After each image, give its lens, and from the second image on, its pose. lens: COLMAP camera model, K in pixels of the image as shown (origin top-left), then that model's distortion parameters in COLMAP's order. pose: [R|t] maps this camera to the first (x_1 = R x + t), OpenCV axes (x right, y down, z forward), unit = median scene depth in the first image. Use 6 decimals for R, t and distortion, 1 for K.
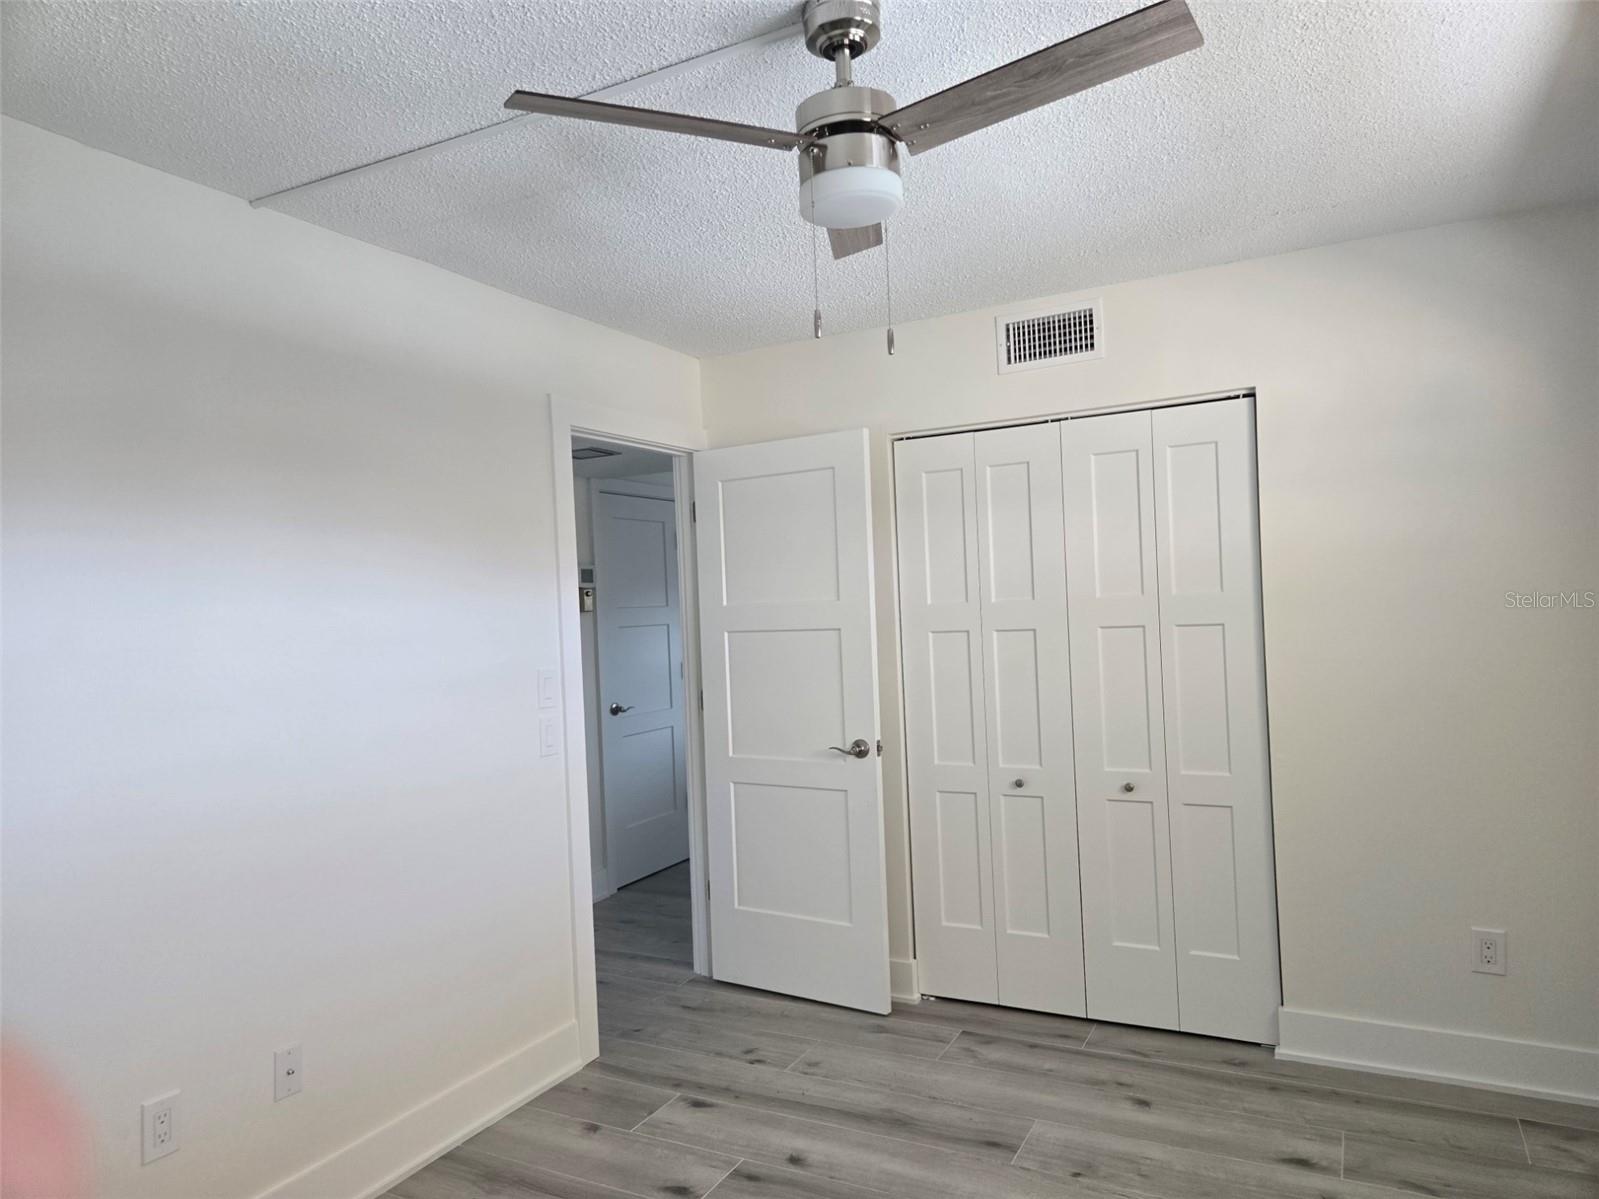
lens RADIAL K [[1071.8, 0, 783.3], [0, 1071.8, 610.3], [0, 0, 1]] dist [0.069230, -0.051443]
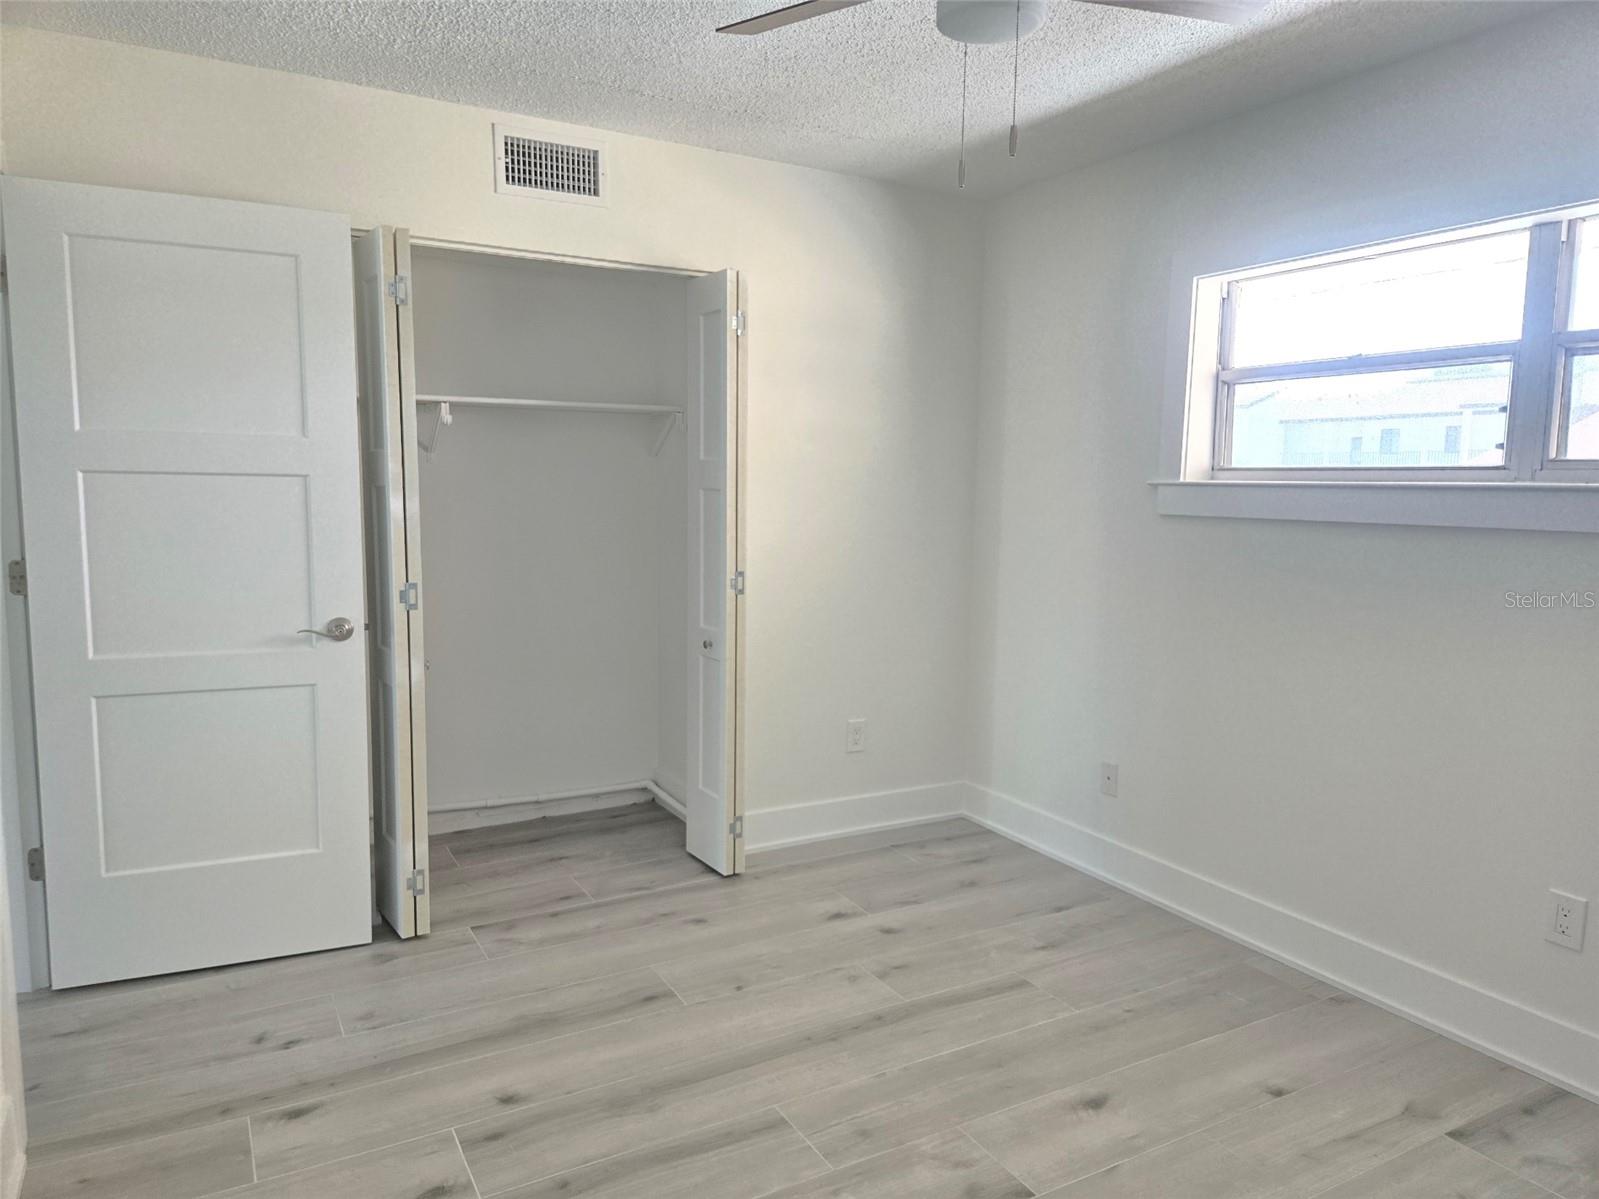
lens RADIAL K [[1071.8, 0, 839.1], [0, 1071.8, 599.2], [0, 0, 1]] dist [0.069230, -0.051443]
pose [[0.529926, -0.046868, 0.846748, -0.454821], [-0.036680, 0.996271, 0.078100, 0.034618], [-0.847250, -0.072446, 0.526231, 0.299668]]
